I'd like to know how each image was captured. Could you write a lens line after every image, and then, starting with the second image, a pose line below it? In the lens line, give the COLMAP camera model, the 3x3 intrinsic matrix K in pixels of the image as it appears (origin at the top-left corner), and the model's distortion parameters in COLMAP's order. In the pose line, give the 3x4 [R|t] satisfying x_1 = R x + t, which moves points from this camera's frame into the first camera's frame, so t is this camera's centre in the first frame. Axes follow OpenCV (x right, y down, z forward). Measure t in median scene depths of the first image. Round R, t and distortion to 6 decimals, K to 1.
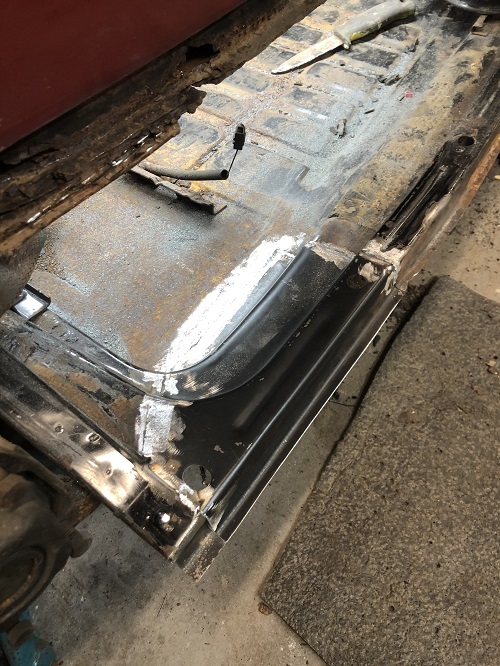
lens RADIAL K [[542.2, 0, 253.3], [0, 542.2, 338.2], [0, 0, 1]] dist [0.012375, -0.006305]
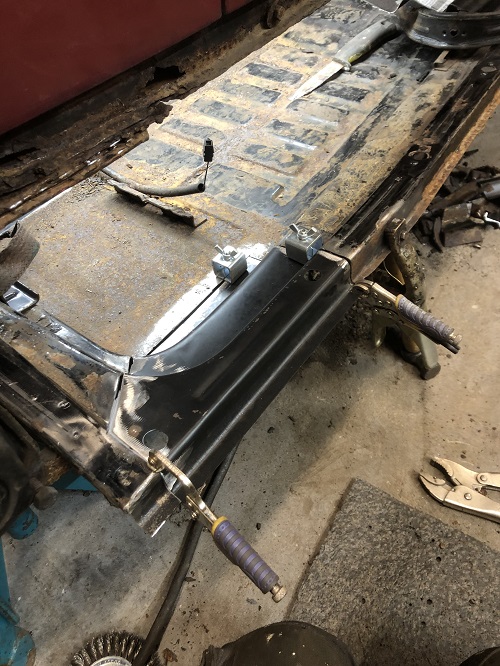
lens RADIAL K [[542.2, 0, 253.4], [0, 542.2, 336.2], [0, 0, 1]] dist [0.012375, -0.006305]
pose [[0.999458, -0.001242, -0.032908, 0.093362], [-0.001979, 0.995218, -0.097662, 0.111842], [0.032872, 0.097674, 0.994675, -0.072861]]
